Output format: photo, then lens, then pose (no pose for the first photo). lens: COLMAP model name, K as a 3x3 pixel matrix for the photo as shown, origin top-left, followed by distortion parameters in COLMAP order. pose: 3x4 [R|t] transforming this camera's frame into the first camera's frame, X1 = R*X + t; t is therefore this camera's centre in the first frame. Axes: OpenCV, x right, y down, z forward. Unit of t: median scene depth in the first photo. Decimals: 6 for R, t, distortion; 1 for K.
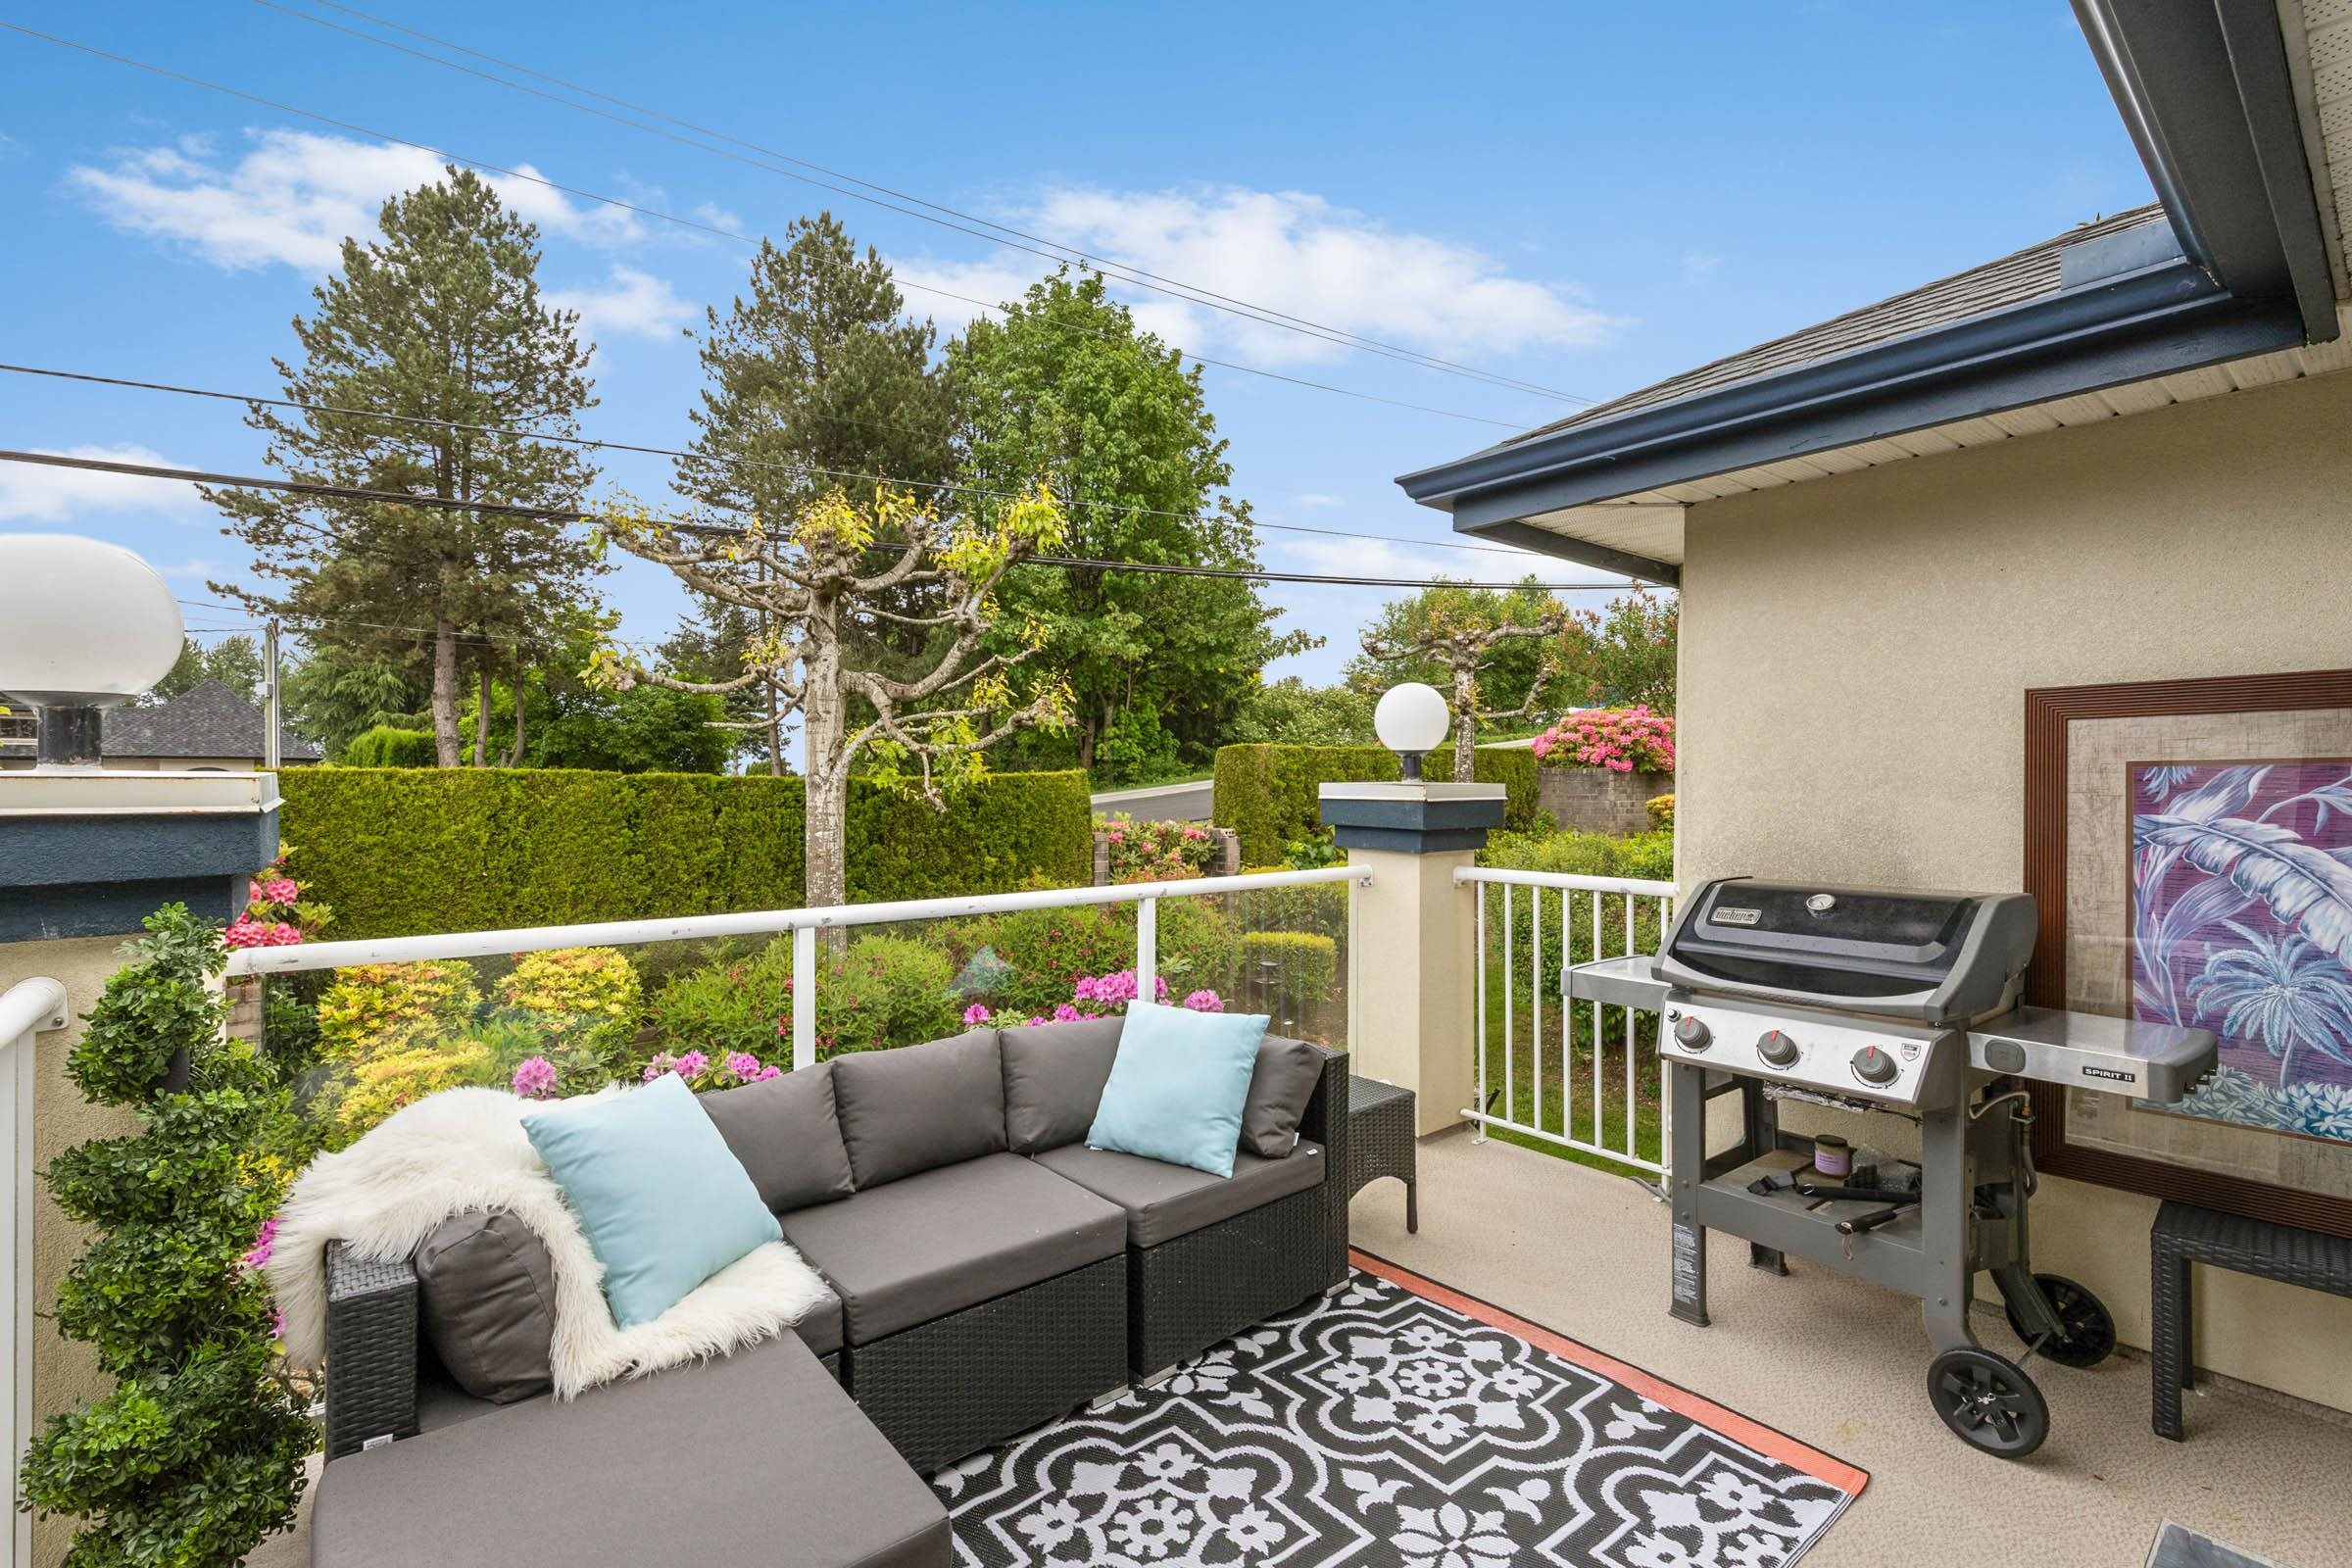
lens RADIAL K [[1031.4, 0, 1165.9], [0, 1031.4, 782.5], [0, 0, 1]] dist [-0.001465, 0.000083]
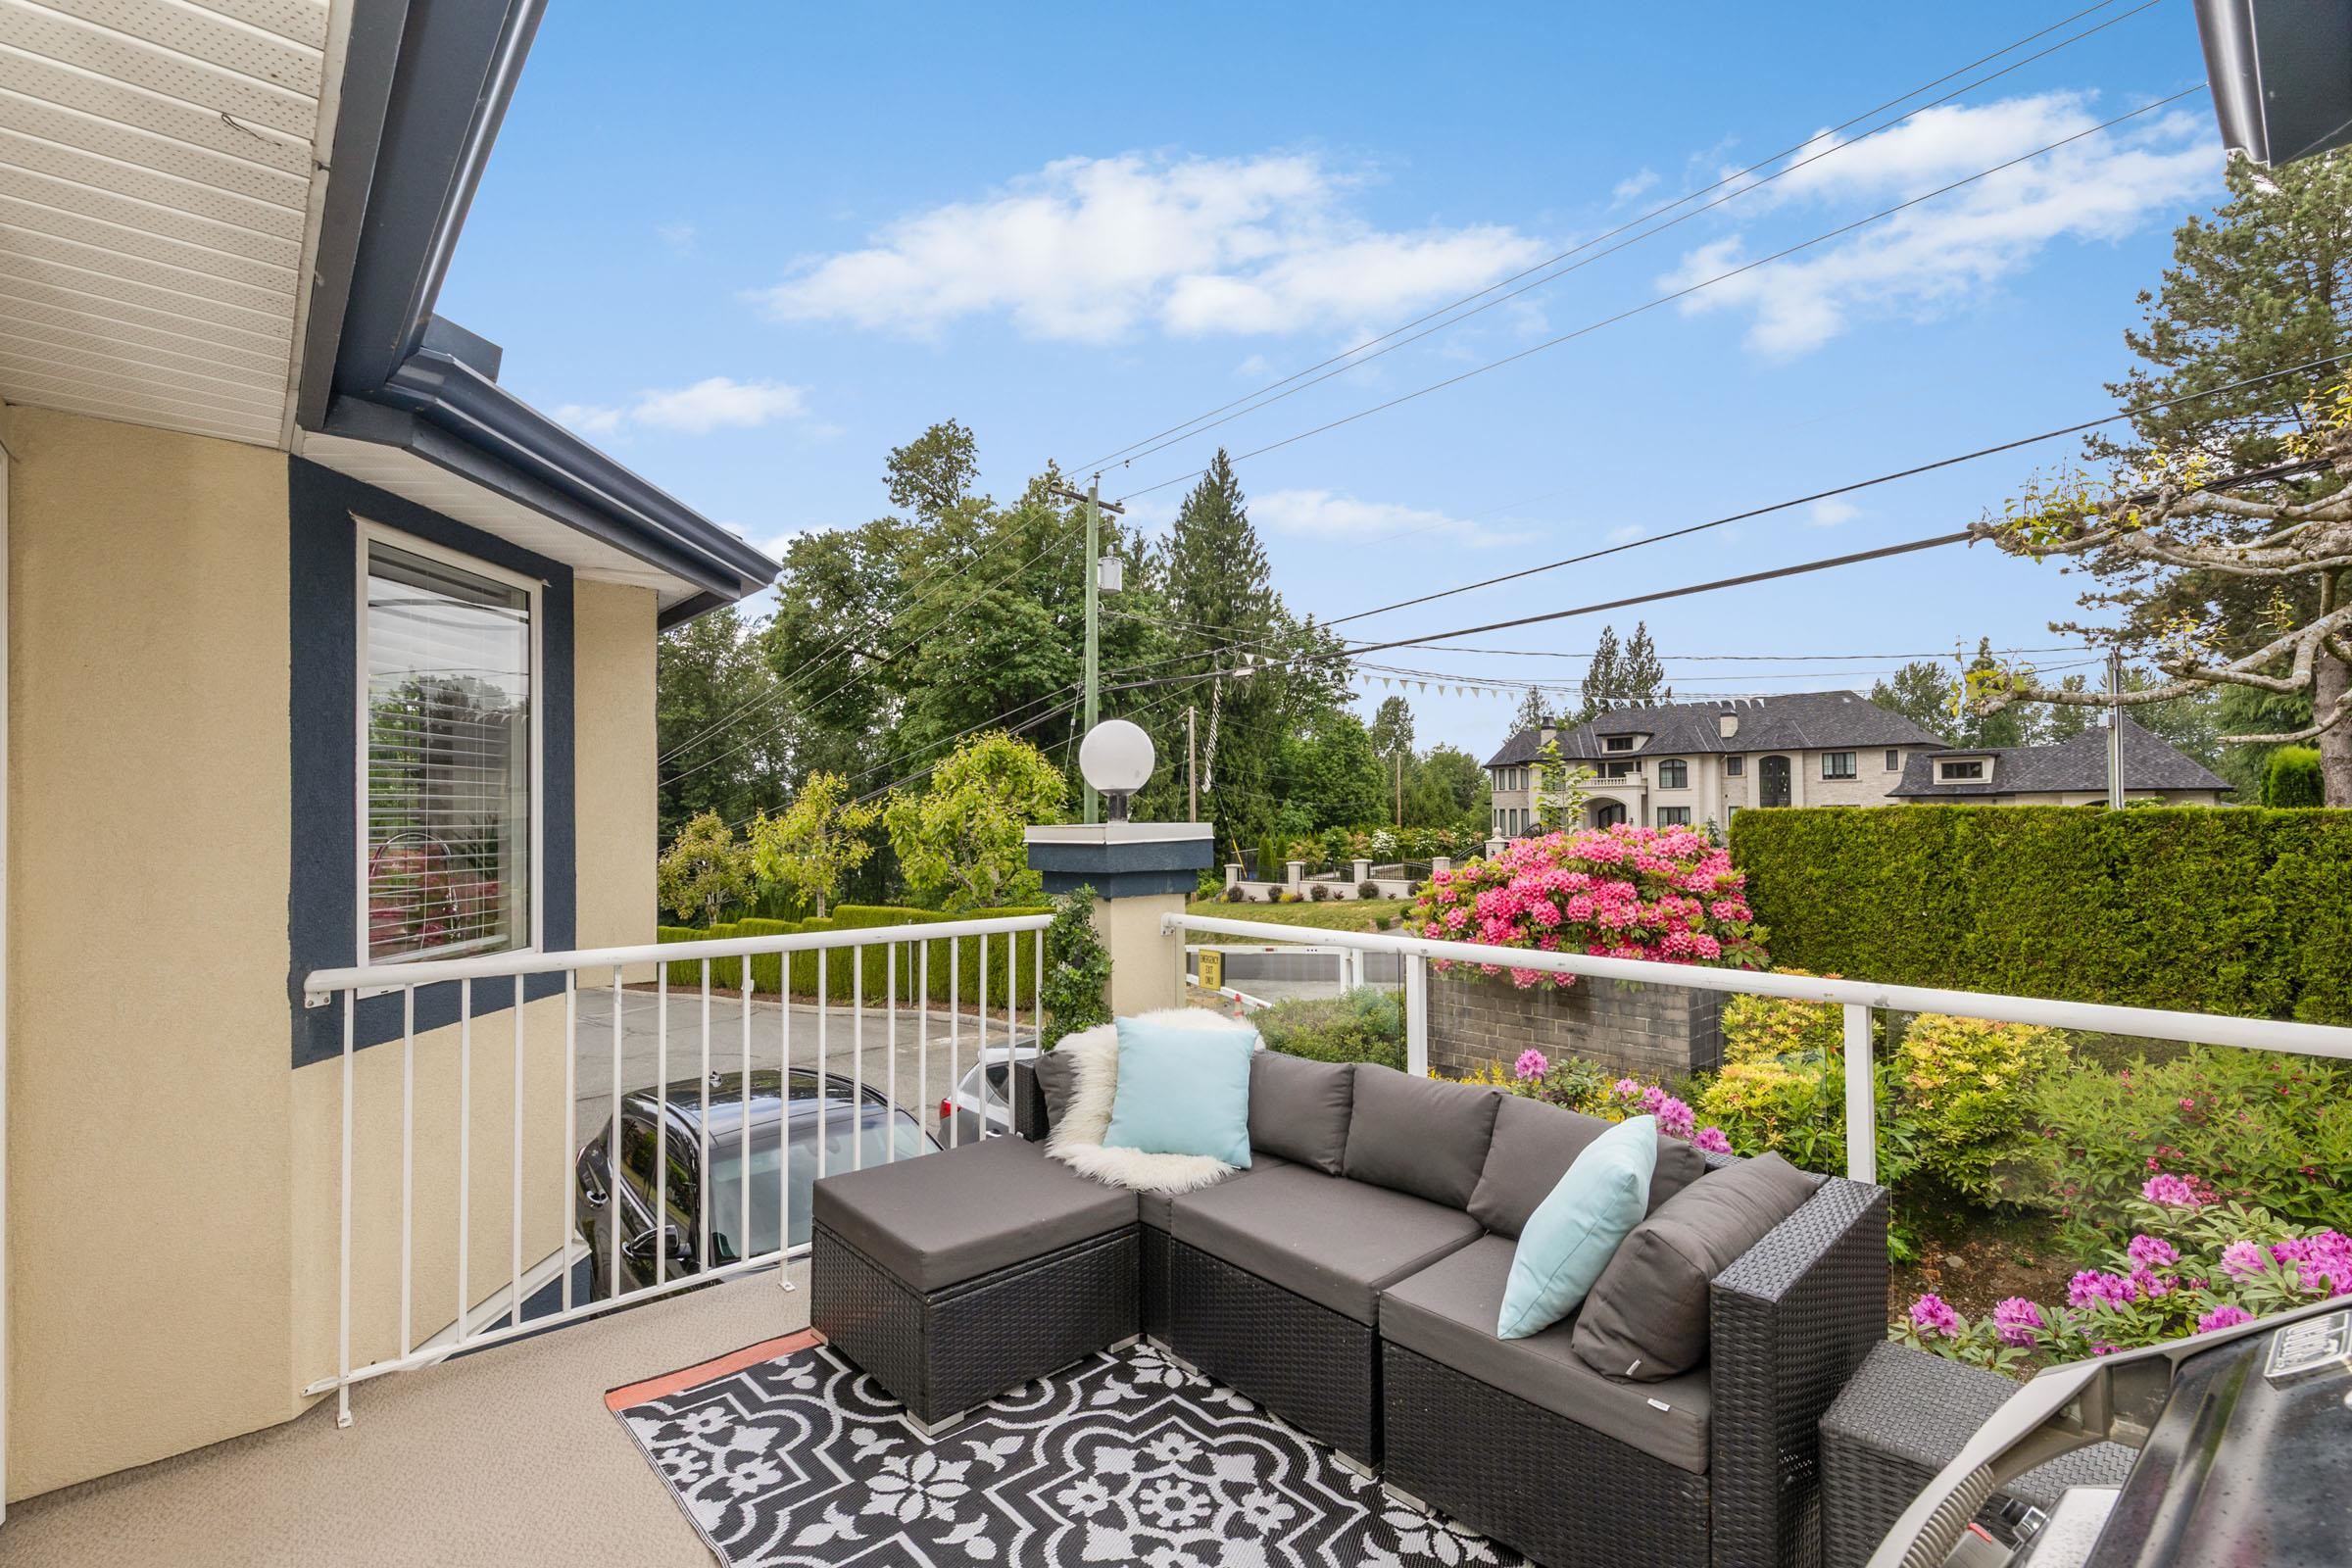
lens RADIAL K [[1031.4, 0, 1164.8], [0, 1031.4, 799.4], [0, 0, 1]] dist [-0.001465, 0.000083]
pose [[0.044617, -0.020983, -0.998784, 0.300435], [0.006487, 0.999764, -0.020714, -0.004180], [0.998983, -0.005555, 0.044743, 0.254413]]
